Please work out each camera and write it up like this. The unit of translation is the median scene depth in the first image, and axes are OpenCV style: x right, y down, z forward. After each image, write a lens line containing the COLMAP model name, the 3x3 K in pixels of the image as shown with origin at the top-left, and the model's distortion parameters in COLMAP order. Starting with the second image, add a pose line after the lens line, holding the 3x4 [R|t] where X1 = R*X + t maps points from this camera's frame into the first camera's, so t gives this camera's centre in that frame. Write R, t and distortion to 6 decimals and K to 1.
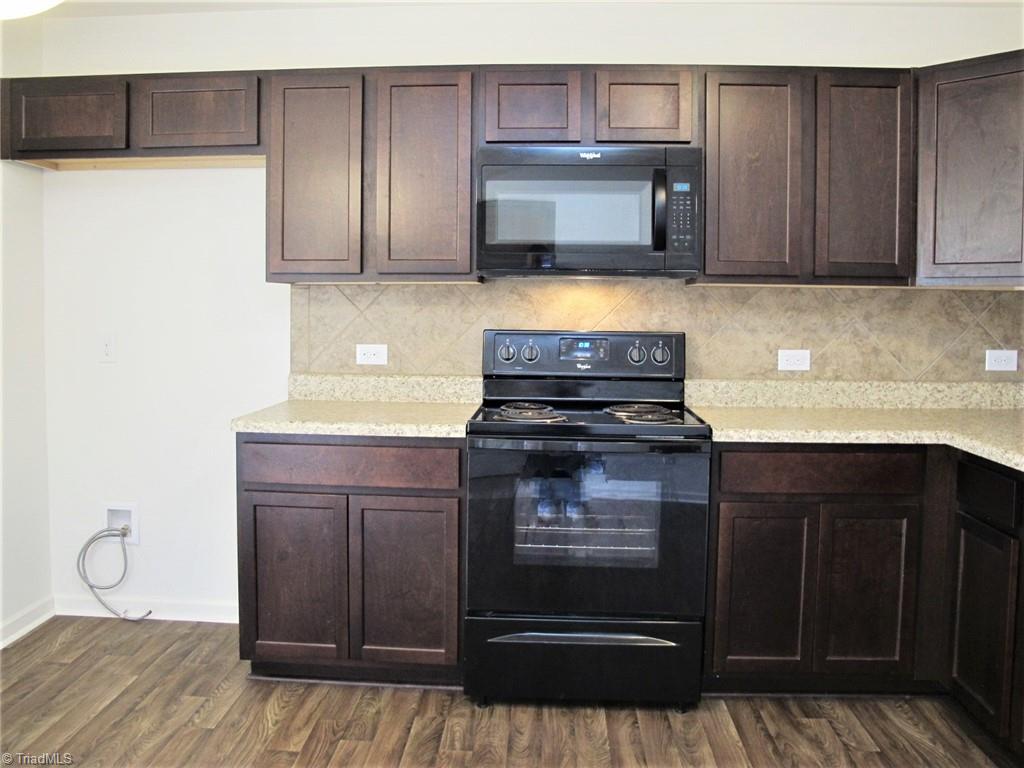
lens RADIAL K [[861.0, 0, 504.0], [0, 861.0, 343.2], [0, 0, 1]] dist [-0.146707, 0.110608]
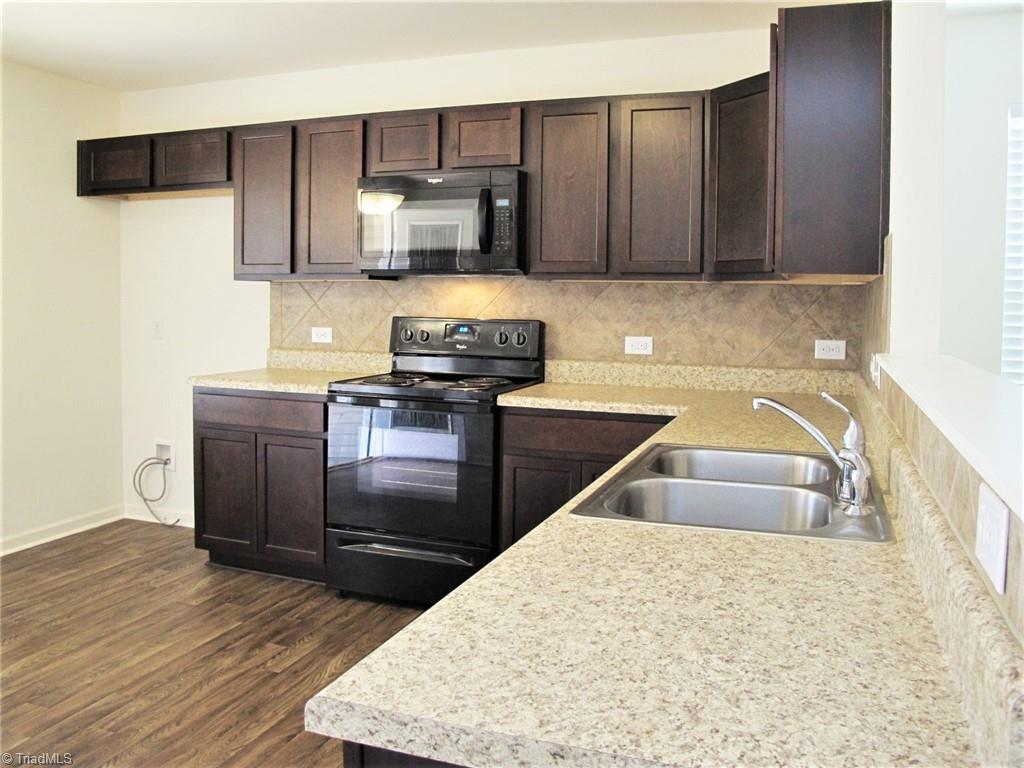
lens RADIAL K [[861.0, 0, 504.0], [0, 861.0, 343.2], [0, 0, 1]] dist [-0.146707, 0.110608]
pose [[0.954451, 0.018749, -0.297778, 0.522235], [-0.017186, 0.999821, 0.007866, 0.010886], [0.297872, -0.002390, 0.954603, -0.173157]]
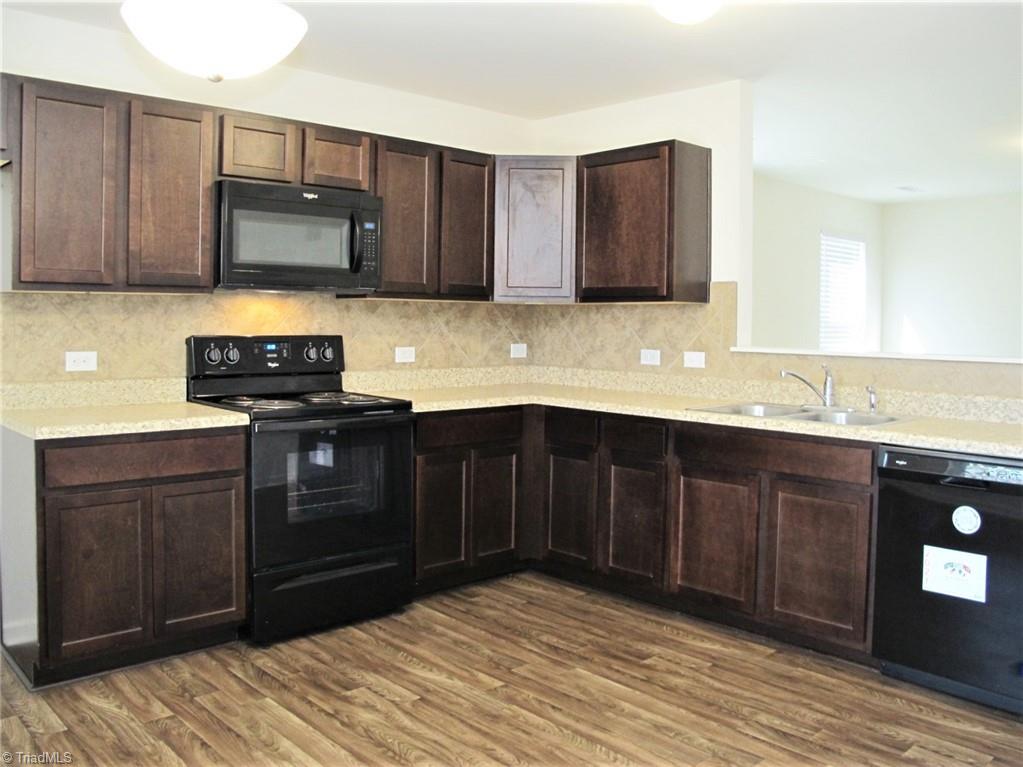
lens RADIAL K [[880.2, 0, 503.2], [0, 880.2, 344.5], [0, 0, 1]] dist [-0.141347, 0.104053]
pose [[0.694429, -0.021224, 0.719248, -0.564347], [0.024984, 0.999673, 0.005376, 0.000034], [-0.719127, 0.014236, 0.694732, -0.087021]]
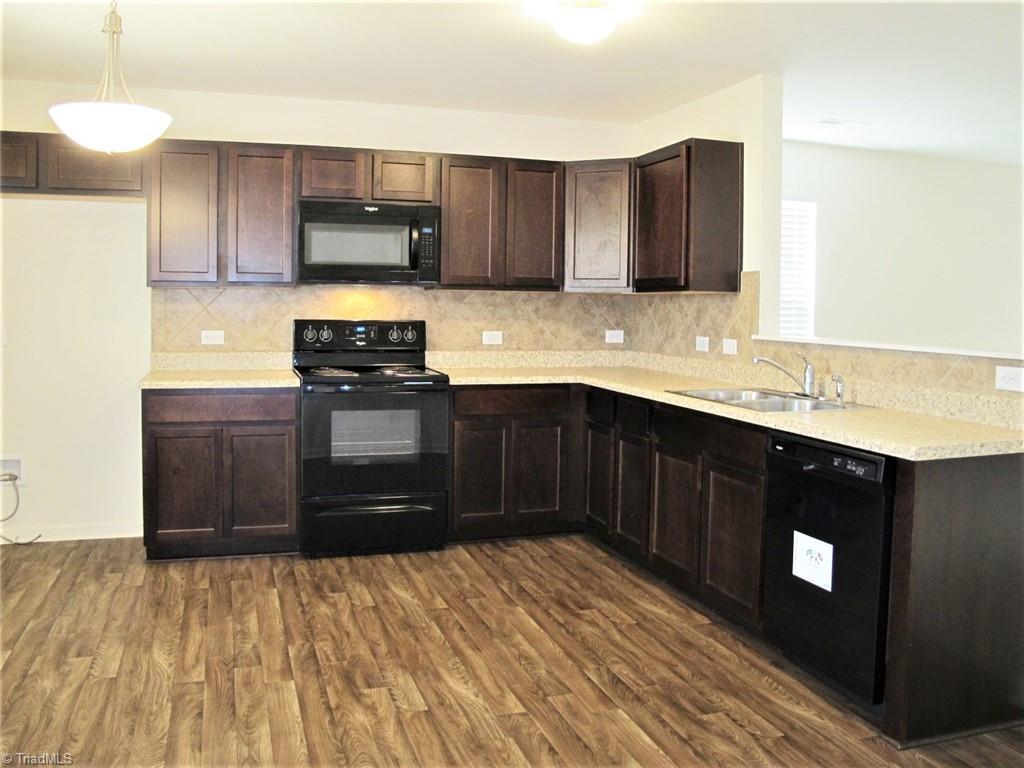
lens RADIAL K [[861.0, 0, 504.0], [0, 861.0, 343.2], [0, 0, 1]] dist [-0.146707, 0.110608]
pose [[0.932282, -0.013450, 0.361481, -0.220544], [0.011283, 0.999903, 0.008106, 0.017429], [-0.361556, -0.003478, 0.932344, -0.509762]]
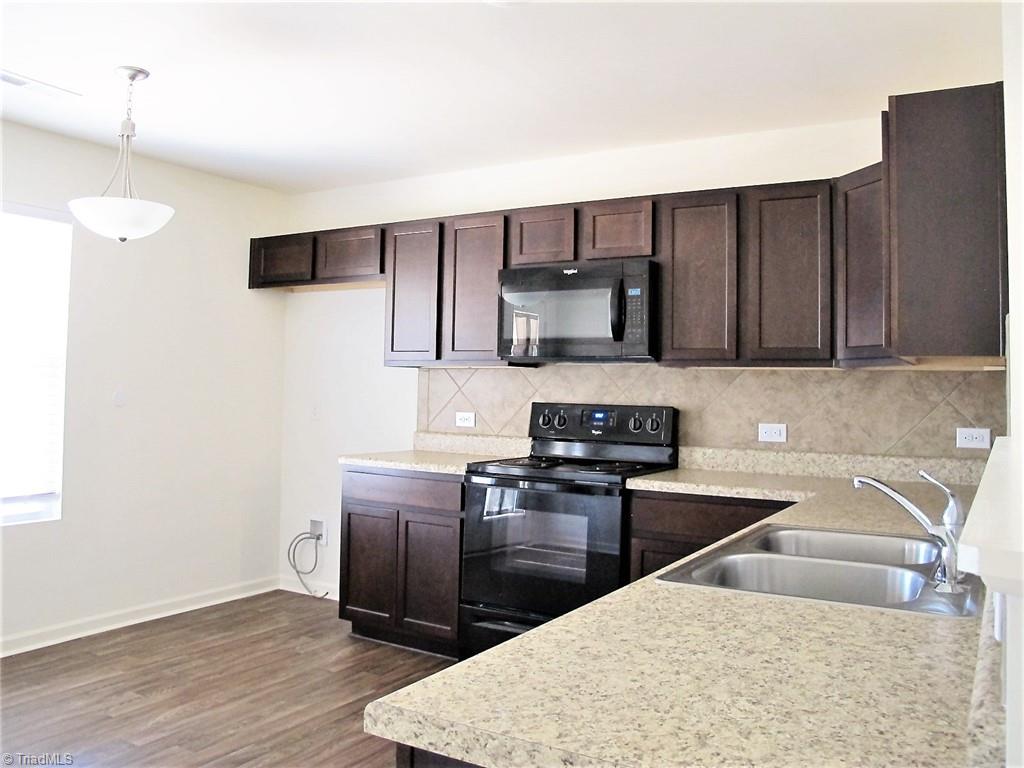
lens RADIAL K [[861.0, 0, 504.0], [0, 861.0, 343.2], [0, 0, 1]] dist [-0.146707, 0.110608]
pose [[0.881057, -0.014807, -0.472779, 0.575561], [-0.034876, 0.994756, -0.096149, 0.022748], [0.471723, 0.101201, 0.875920, -0.196946]]
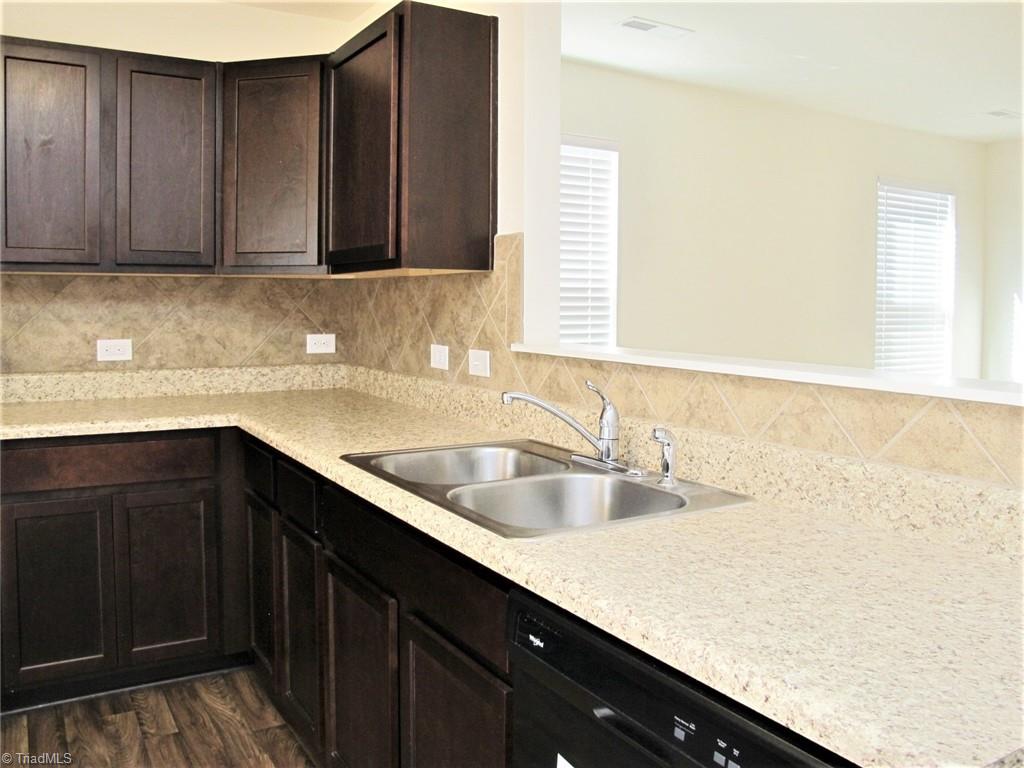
lens RADIAL K [[861.0, 0, 504.0], [0, 861.0, 343.2], [0, 0, 1]] dist [-0.146707, 0.110608]
pose [[0.830608, -0.031286, 0.555978, 0.180359], [0.024252, 0.999506, 0.020012, 0.003567], [-0.556329, -0.003138, 0.830956, -0.054985]]
